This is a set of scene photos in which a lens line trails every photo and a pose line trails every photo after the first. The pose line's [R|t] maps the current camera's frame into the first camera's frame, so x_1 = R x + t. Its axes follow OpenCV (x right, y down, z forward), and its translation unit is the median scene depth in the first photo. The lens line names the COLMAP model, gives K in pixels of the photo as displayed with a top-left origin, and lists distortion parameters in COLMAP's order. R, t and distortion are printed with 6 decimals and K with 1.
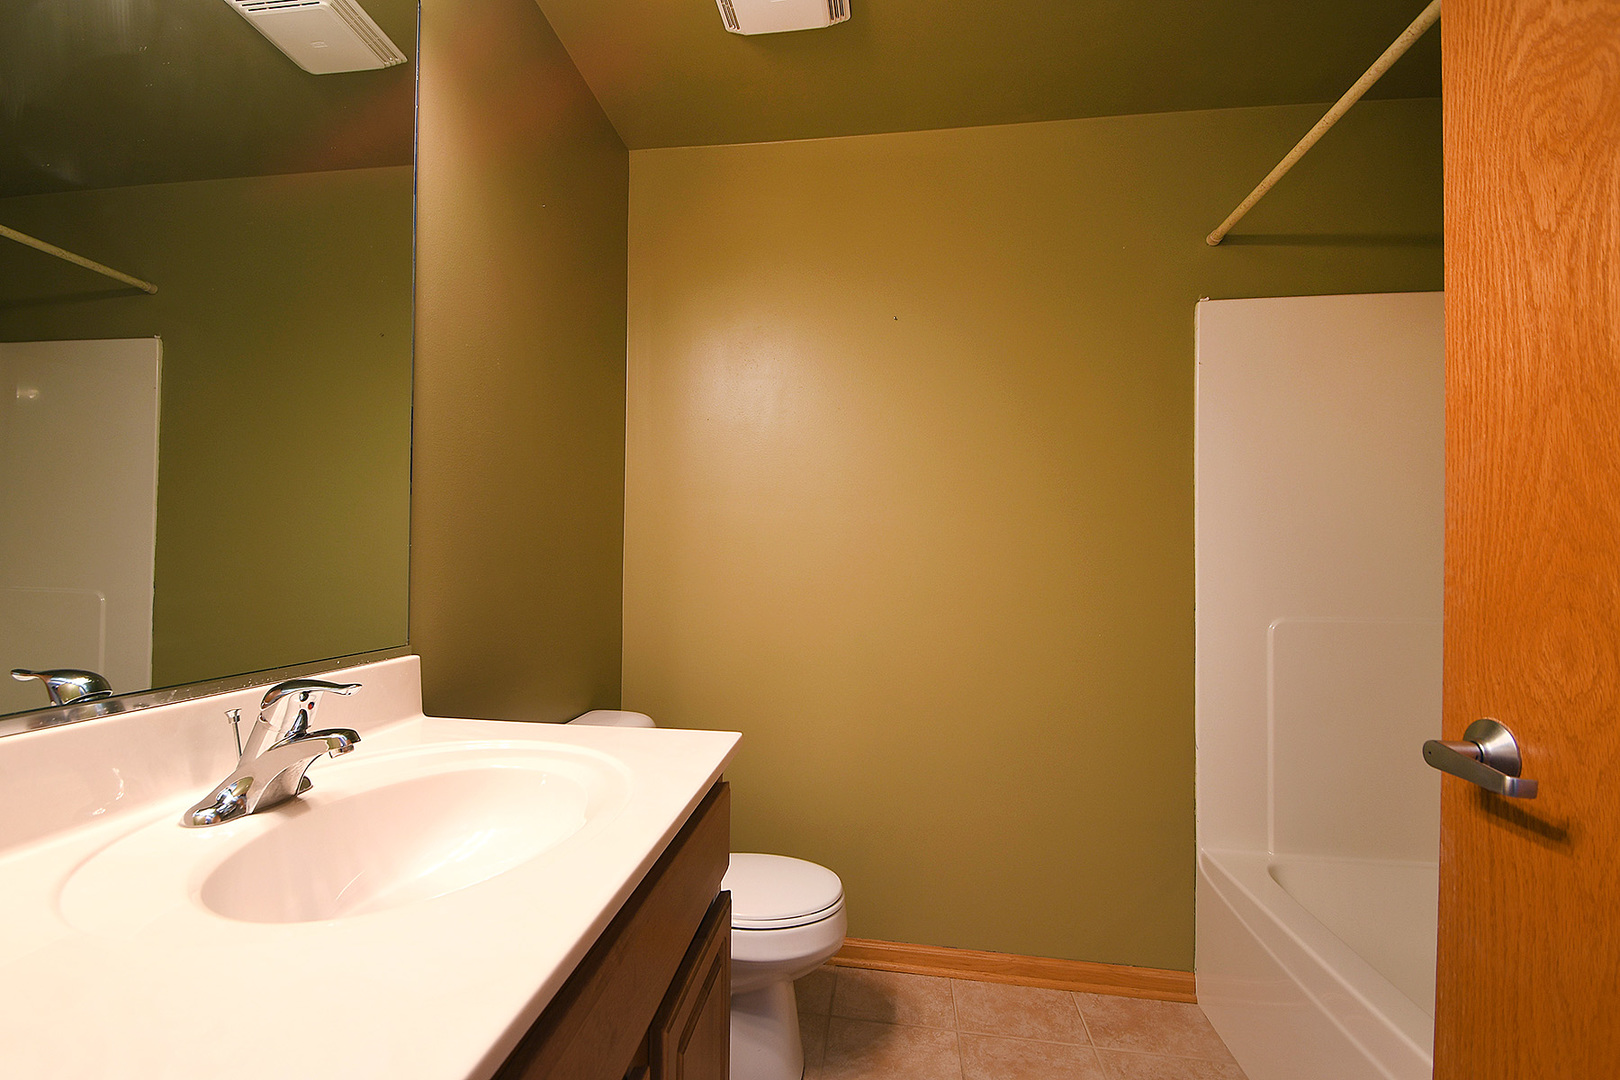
lens RADIAL K [[766.9, 0, 768.9], [0, 766.9, 545.2], [0, 0, 1]] dist [0.000489, -0.000469]
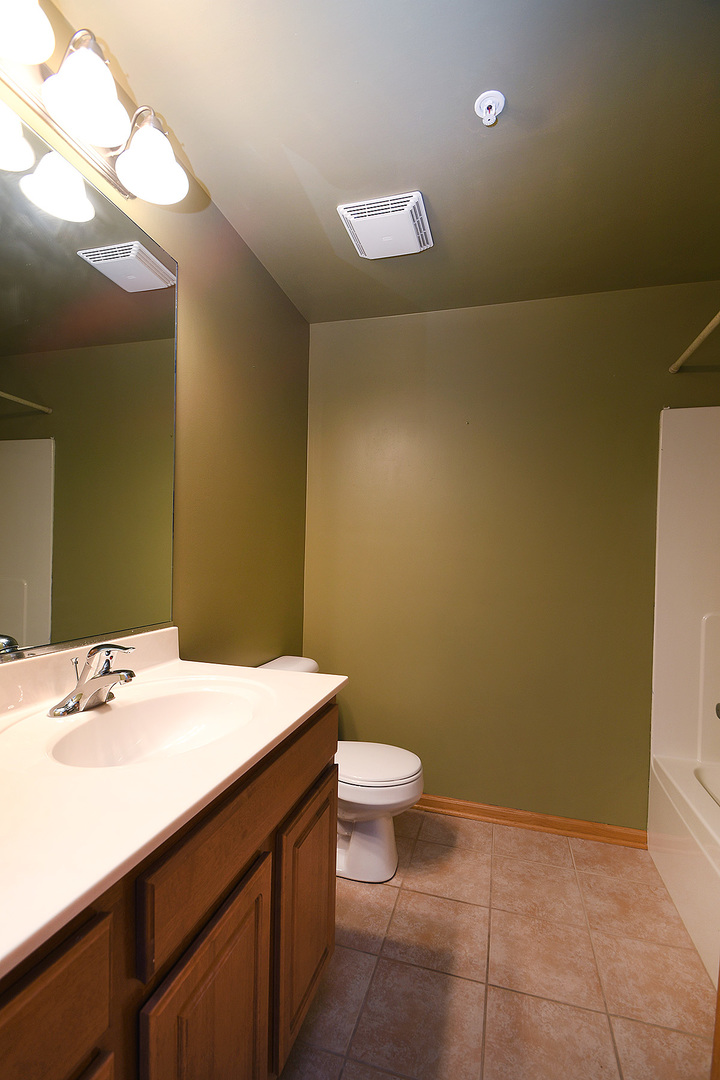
lens RADIAL K [[478.9, 0, 361.8], [0, 478.9, 562.6], [0, 0, 1]] dist [0.016759, -0.015842]
pose [[0.993461, 0.013430, -0.113379, 0.080680], [-0.010110, 0.999504, 0.029809, -0.035368], [0.113723, -0.028468, 0.993105, -0.063906]]
